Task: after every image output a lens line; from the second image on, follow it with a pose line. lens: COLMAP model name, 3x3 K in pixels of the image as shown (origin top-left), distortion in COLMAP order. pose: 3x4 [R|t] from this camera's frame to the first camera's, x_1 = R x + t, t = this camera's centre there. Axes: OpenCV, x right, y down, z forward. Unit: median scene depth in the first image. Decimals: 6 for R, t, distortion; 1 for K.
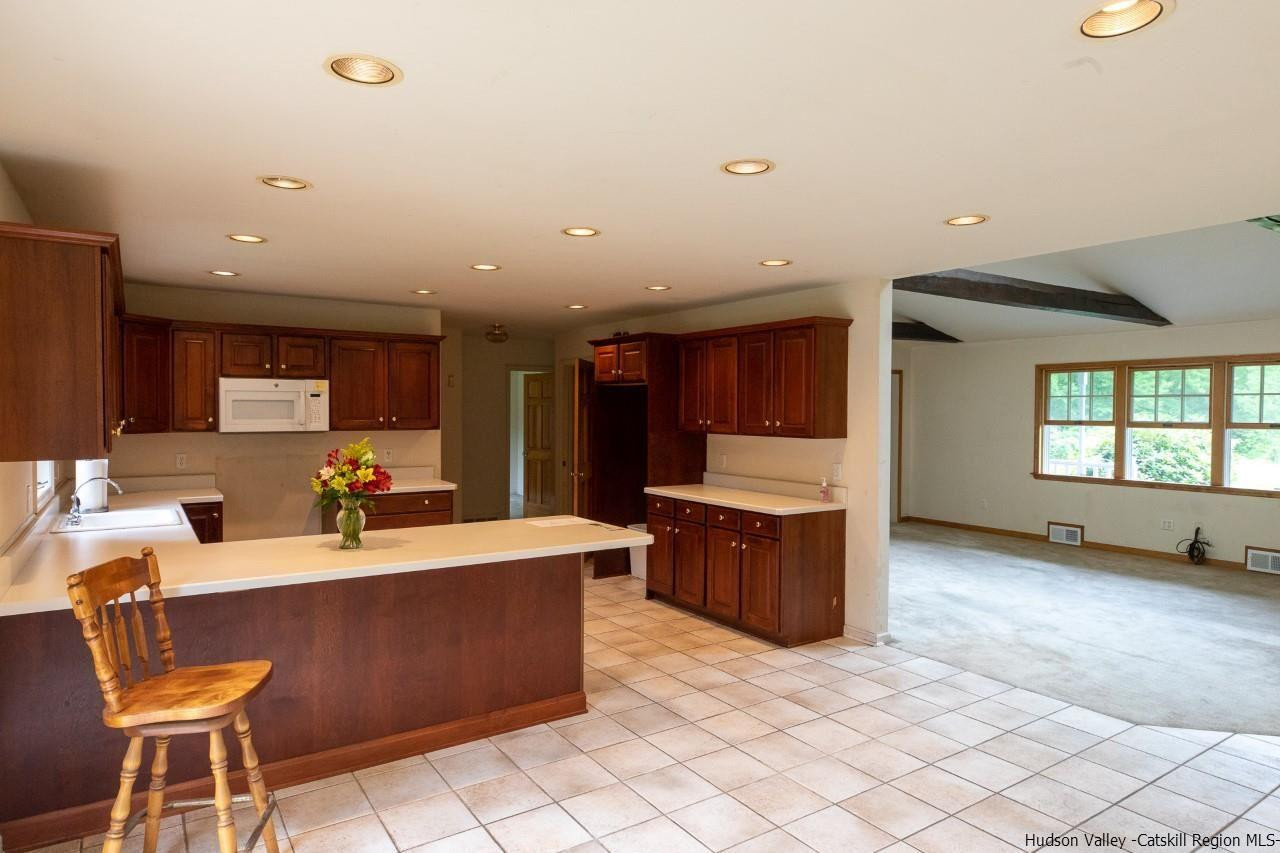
lens RADIAL K [[751.6, 0, 638.0], [0, 751.6, 428.8], [0, 0, 1]] dist [0.000151, -0.000004]
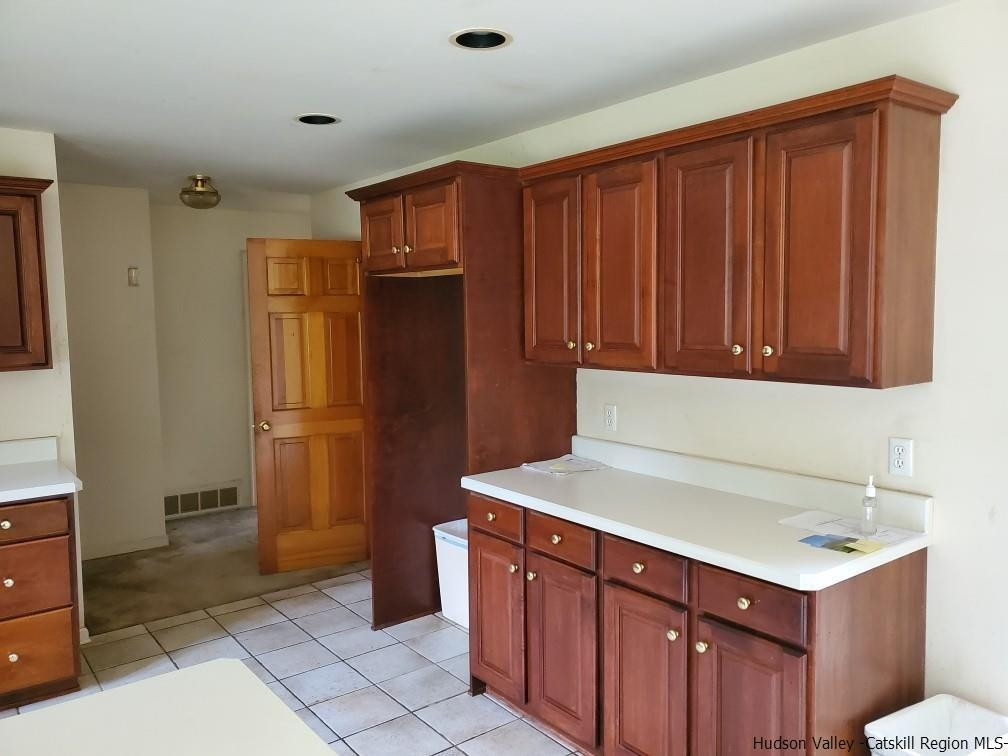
lens RADIAL K [[791.7, 0, 506.5], [0, 791.7, 381.4], [0, 0, 1]] dist [0.014379, 0.006752]
pose [[0.997568, -0.025801, 0.064750, 0.006034], [0.021700, 0.997761, 0.063270, -0.018801], [-0.066237, -0.061711, 0.995894, 0.478611]]
